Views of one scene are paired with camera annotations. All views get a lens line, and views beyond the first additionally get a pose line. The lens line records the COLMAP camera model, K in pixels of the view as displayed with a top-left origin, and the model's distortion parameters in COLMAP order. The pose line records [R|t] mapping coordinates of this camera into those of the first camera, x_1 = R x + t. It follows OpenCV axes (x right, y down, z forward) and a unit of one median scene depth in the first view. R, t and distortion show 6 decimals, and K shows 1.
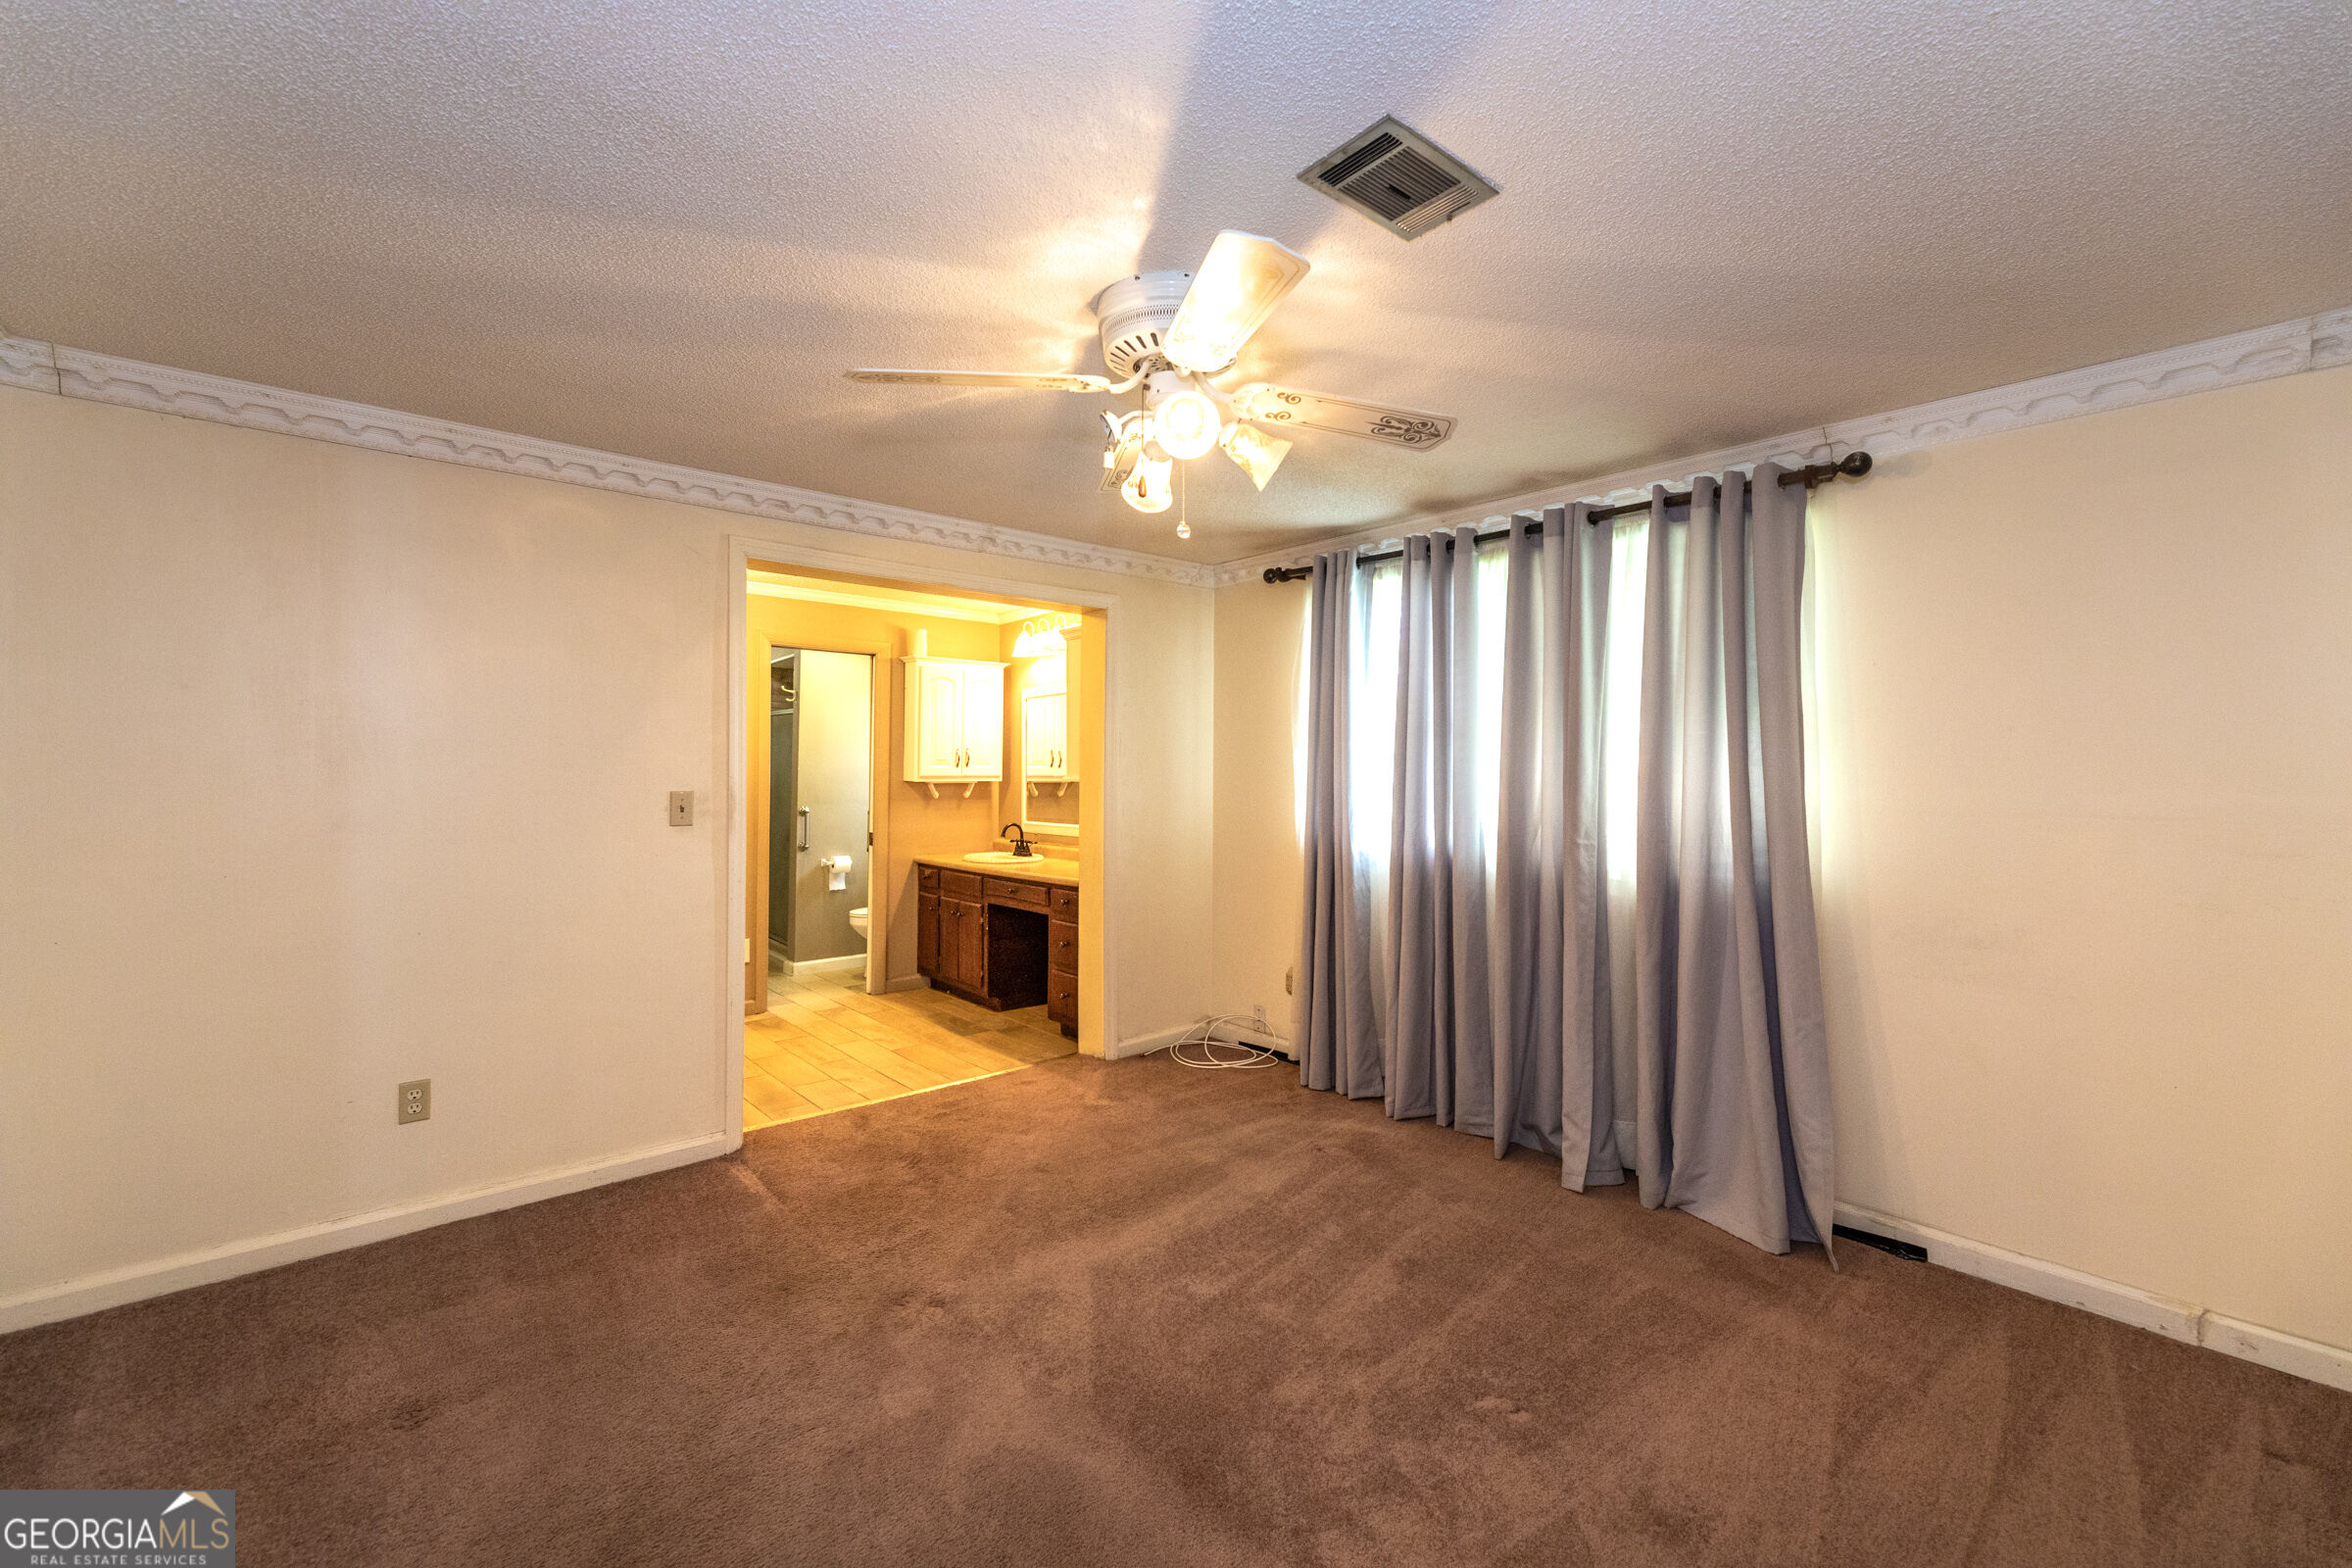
lens RADIAL K [[954.5, 0, 1176.0], [0, 954.5, 784.0], [0, 0, 1]] dist [0.000390, -0.000096]
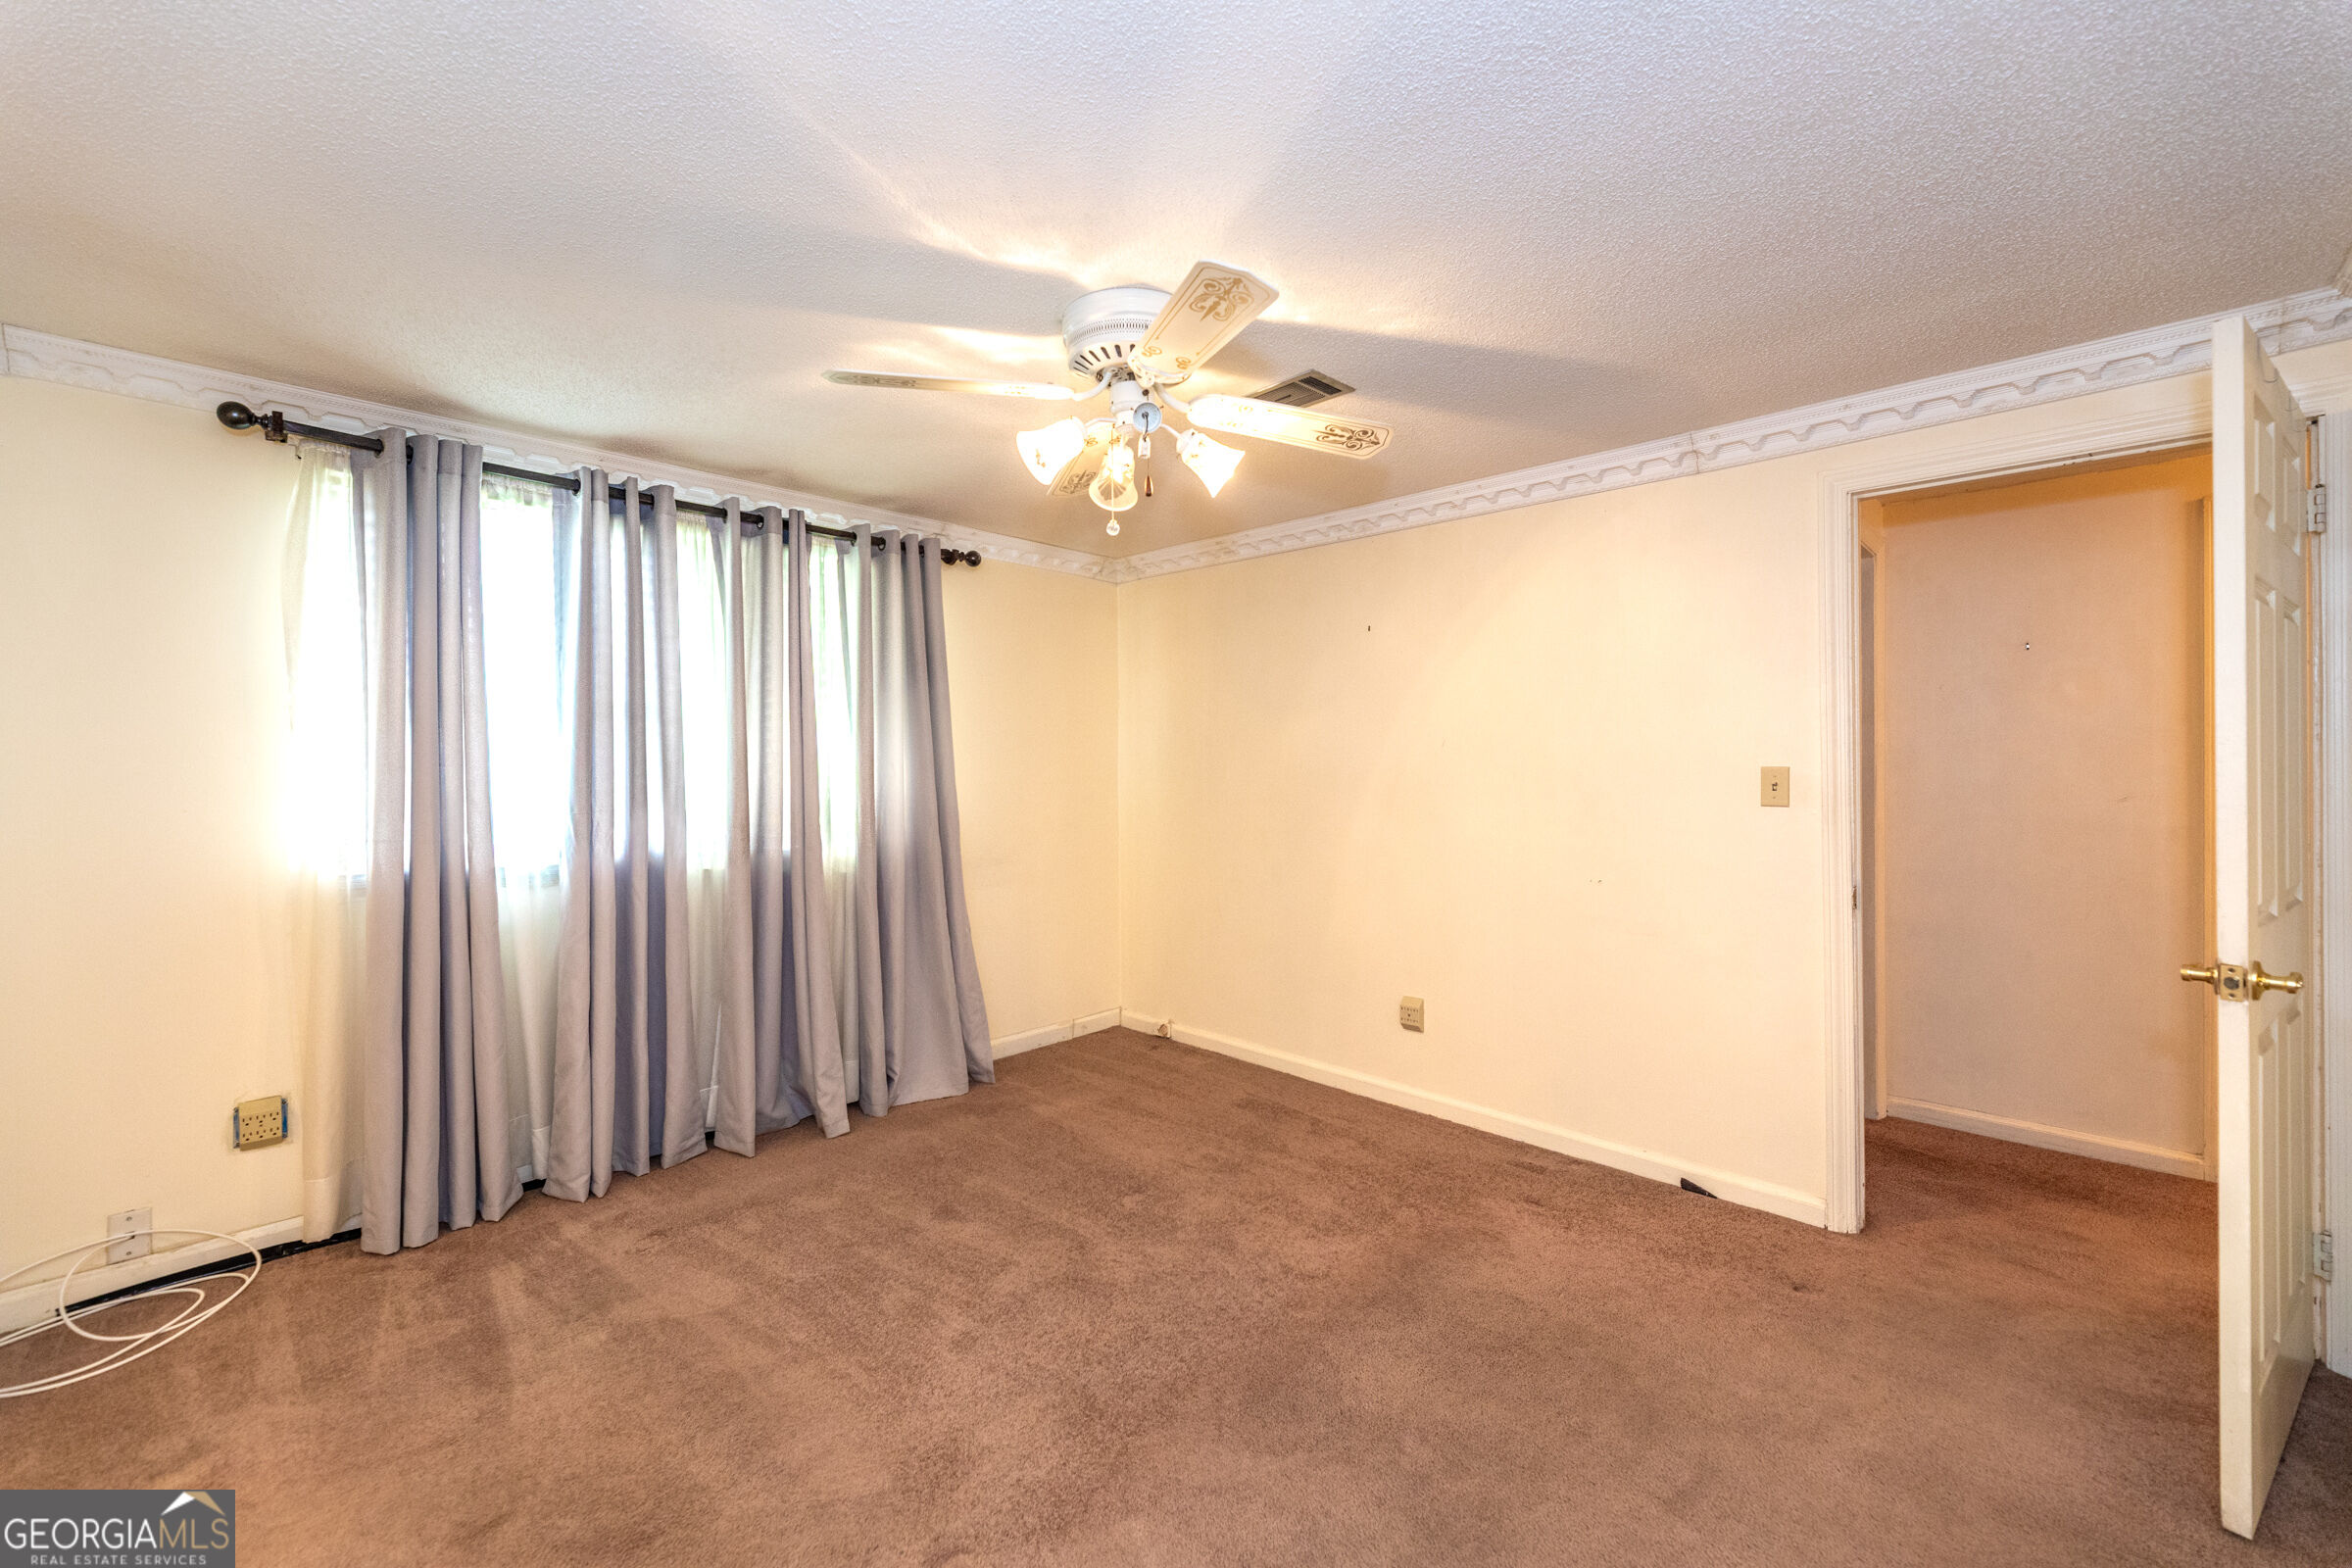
lens RADIAL K [[954.5, 0, 1176.0], [0, 954.5, 784.0], [0, 0, 1]] dist [0.000390, -0.000096]
pose [[-0.095090, -0.022970, 0.995204, -0.697544], [0.021694, 0.999448, 0.025141, -0.003809], [-0.995232, 0.023981, -0.094539, 0.681500]]
